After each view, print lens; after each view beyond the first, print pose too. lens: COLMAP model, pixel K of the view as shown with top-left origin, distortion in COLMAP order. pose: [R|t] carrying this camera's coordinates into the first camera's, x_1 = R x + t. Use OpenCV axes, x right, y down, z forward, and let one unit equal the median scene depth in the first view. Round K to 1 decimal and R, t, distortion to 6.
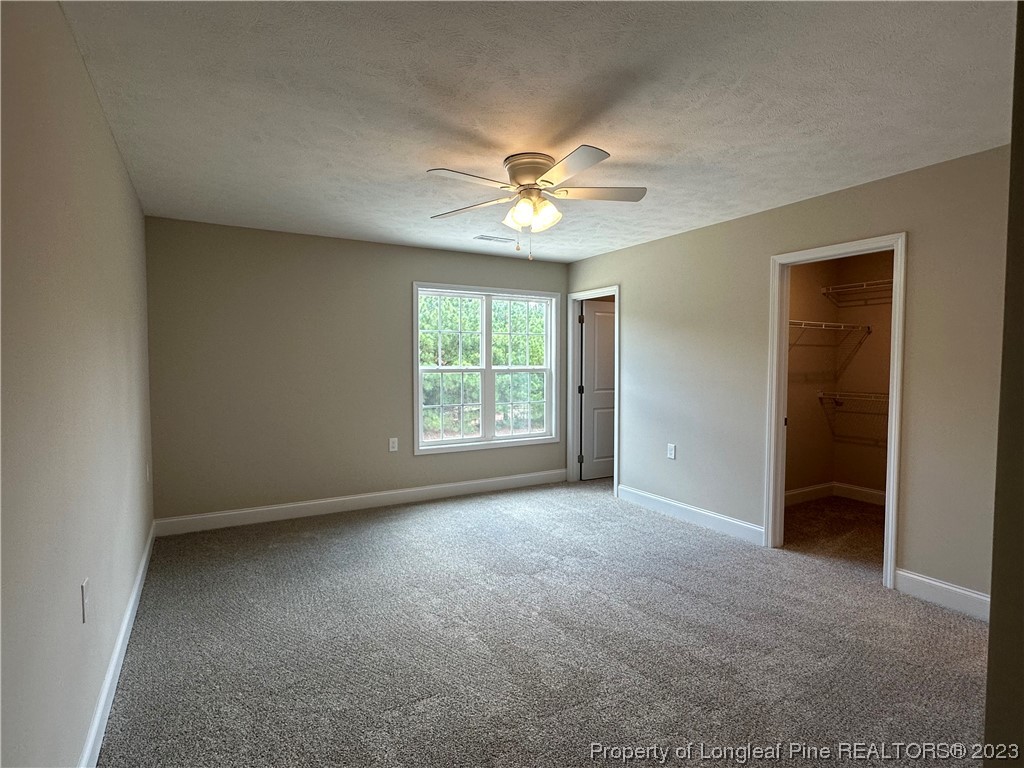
lens RADIAL K [[529.6, 0, 512.0], [0, 529.6, 384.0], [0, 0, 1]] dist [-0.003192, -0.000456]
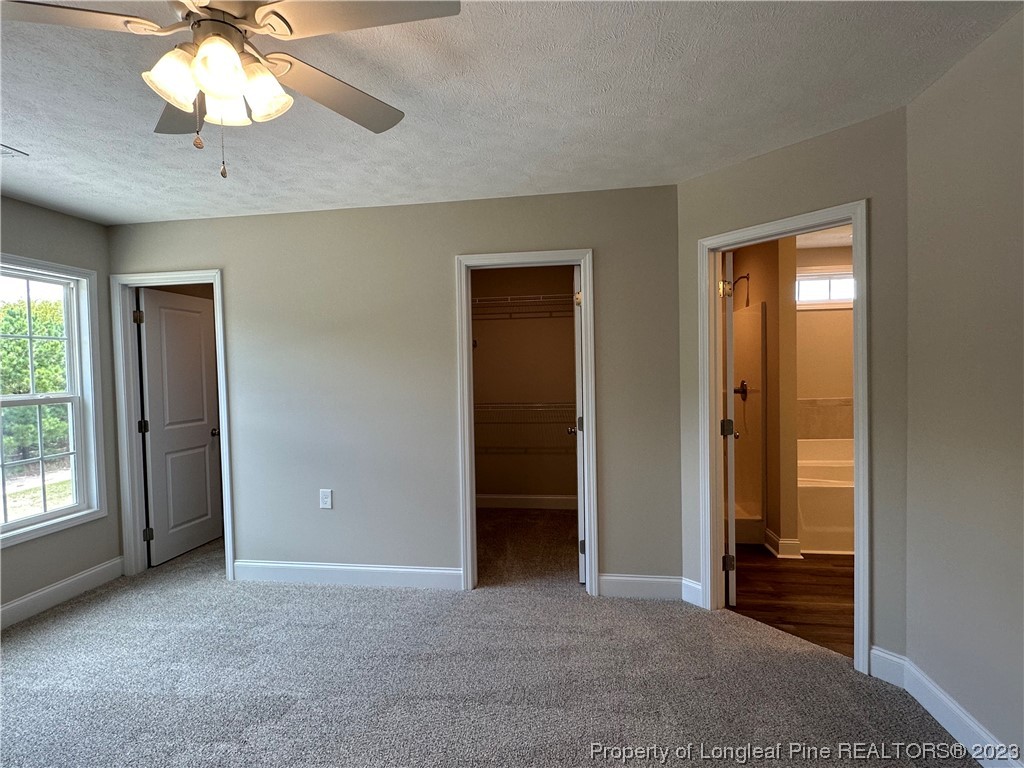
lens RADIAL K [[529.6, 0, 512.0], [0, 529.6, 384.0], [0, 0, 1]] dist [-0.003192, -0.000456]
pose [[0.623062, -0.034718, 0.781402, -0.102969], [0.055312, 0.998469, 0.000259, -0.018638], [-0.780215, 0.043059, 0.624028, 0.288755]]
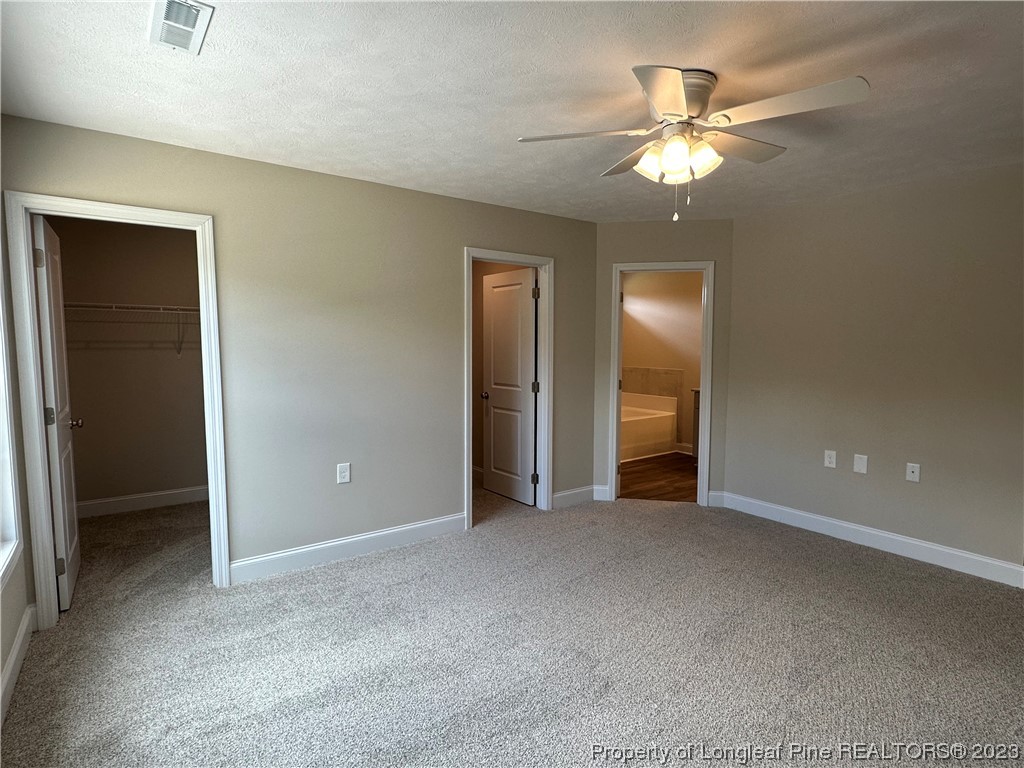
lens RADIAL K [[529.6, 0, 512.0], [0, 529.6, 384.0], [0, 0, 1]] dist [-0.003192, -0.000456]
pose [[-0.099452, -0.080526, 0.991779, -0.400844], [0.038992, 0.995639, 0.084750, -0.045136], [-0.994278, 0.047100, -0.095879, 0.749116]]
